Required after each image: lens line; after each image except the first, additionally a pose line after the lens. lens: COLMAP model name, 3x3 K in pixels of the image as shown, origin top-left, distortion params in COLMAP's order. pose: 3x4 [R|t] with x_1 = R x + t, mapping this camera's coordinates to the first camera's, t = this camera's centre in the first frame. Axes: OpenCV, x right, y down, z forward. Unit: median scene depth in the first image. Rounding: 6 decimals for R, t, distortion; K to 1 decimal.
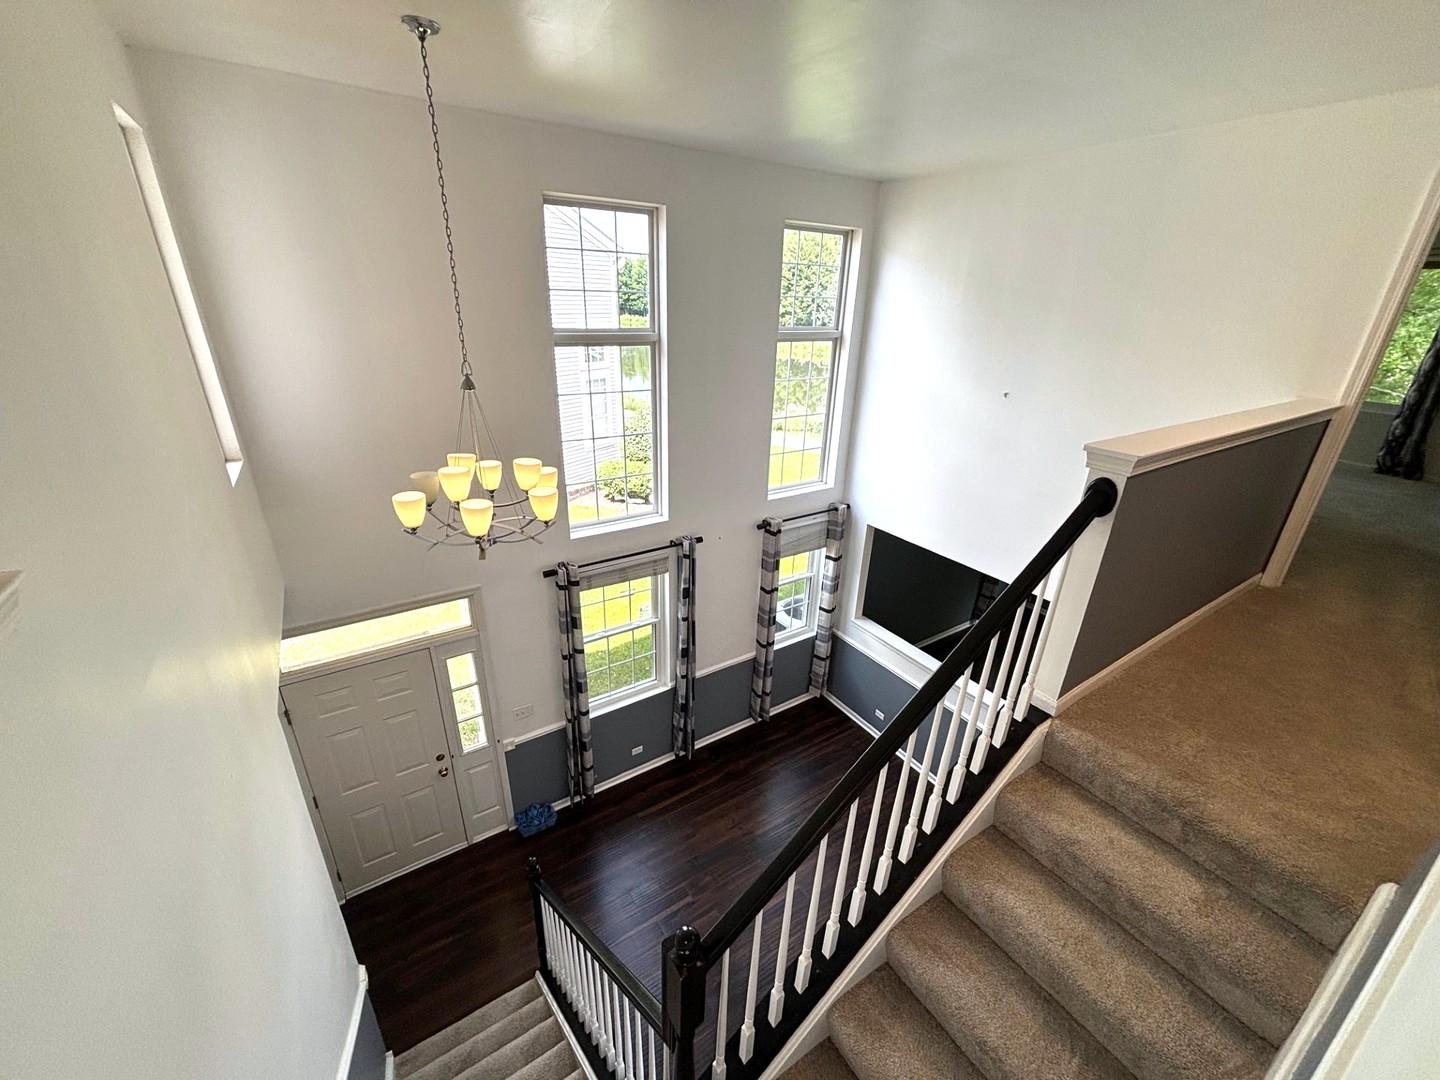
lens RADIAL K [[579.3, 0, 713.7], [0, 579.3, 544.4], [0, 0, 1]] dist [-0.004716, -0.000326]
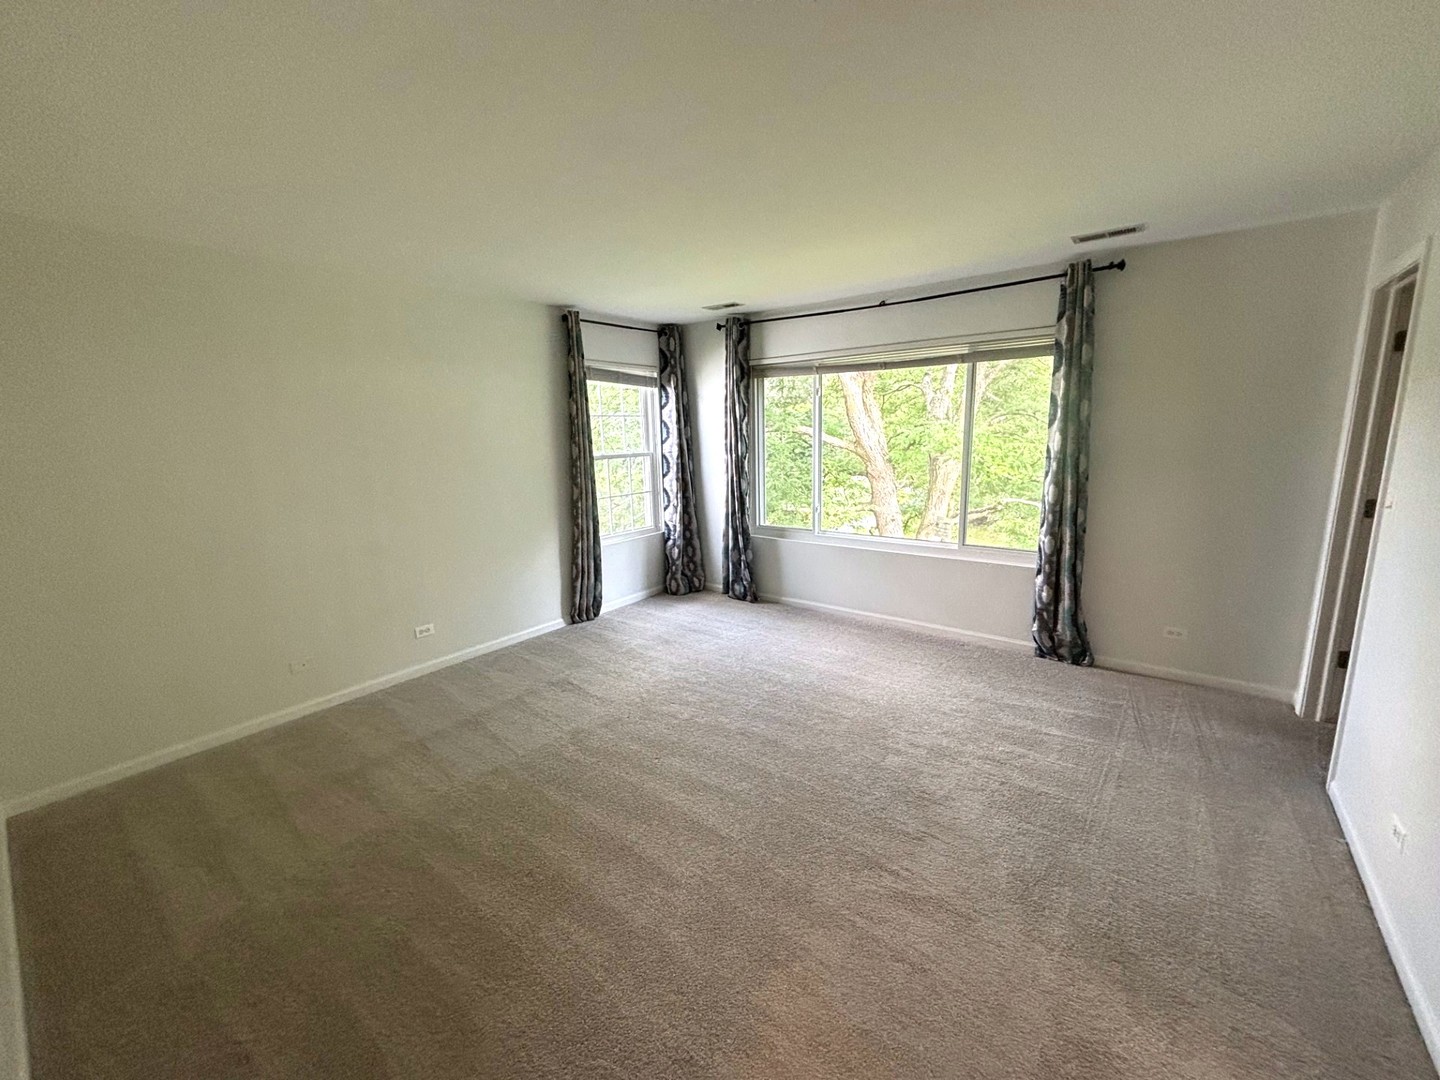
lens RADIAL K [[579.3, 0, 721.9], [0, 579.3, 538.4], [0, 0, 1]] dist [-0.004716, -0.000326]
pose [[0.947107, -0.103361, 0.303818, 0.665573], [0.164128, 0.969542, -0.181799, -0.199273], [-0.275774, 0.222048, 0.935224, 0.487914]]
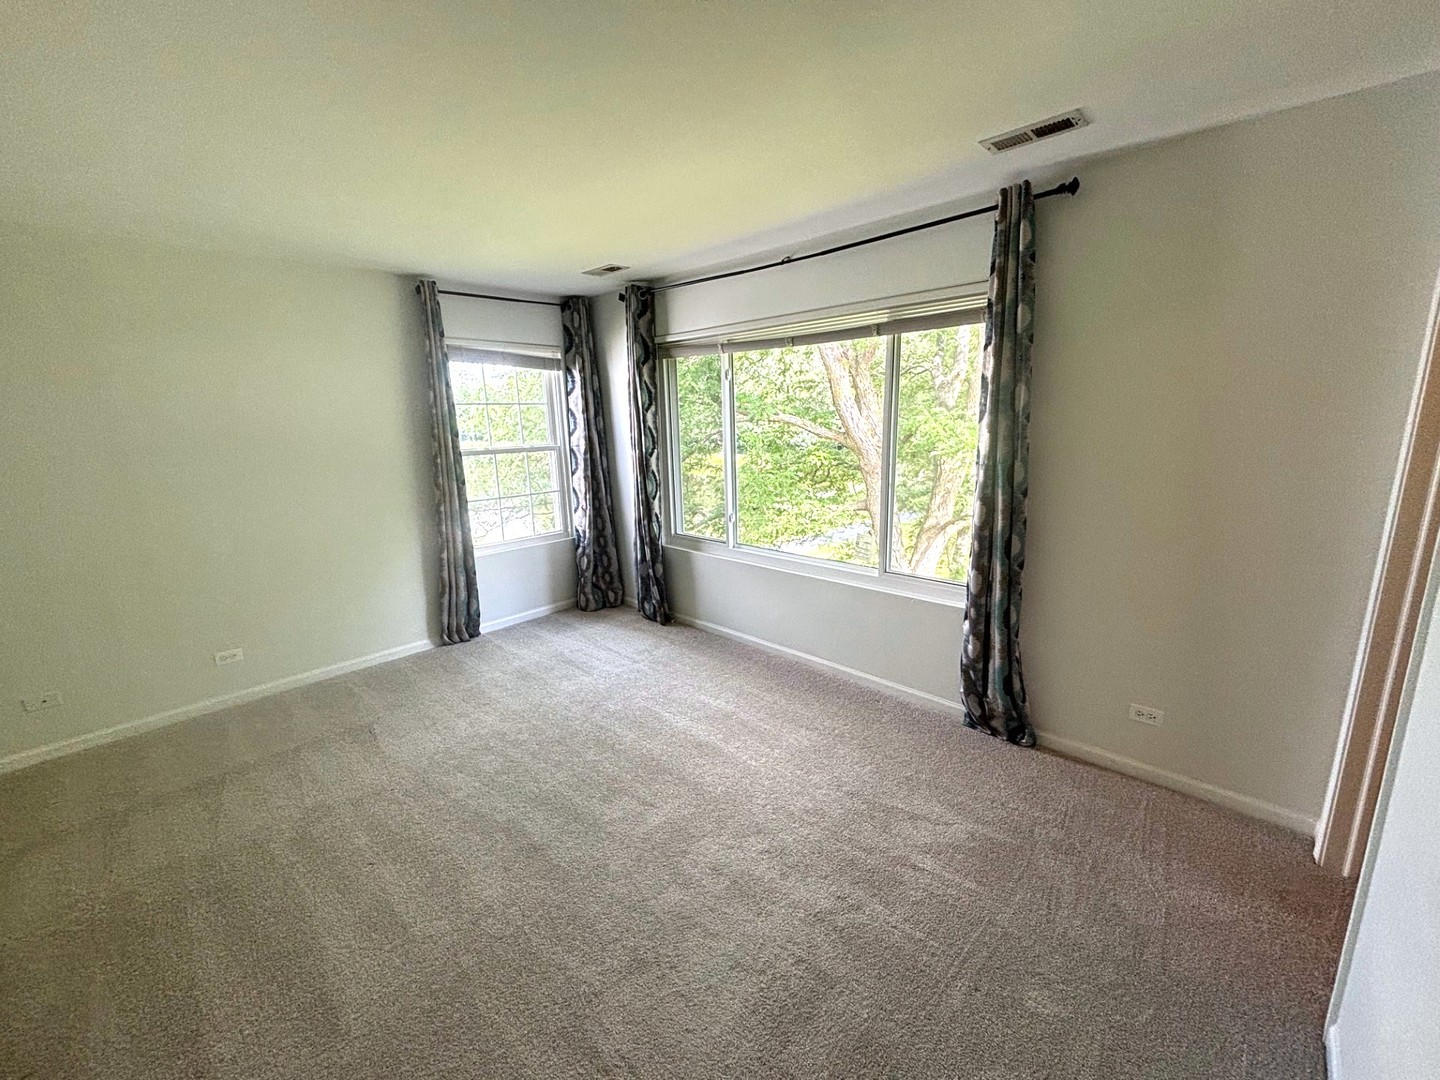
lens RADIAL K [[579.3, 0, 725.1], [0, 579.3, 537.5], [0, 0, 1]] dist [-0.004716, -0.000326]
pose [[0.974356, -0.089396, 0.206491, 0.902758], [0.126166, 0.976914, -0.172399, -0.228352], [-0.186312, 0.194030, 0.963141, 0.563219]]
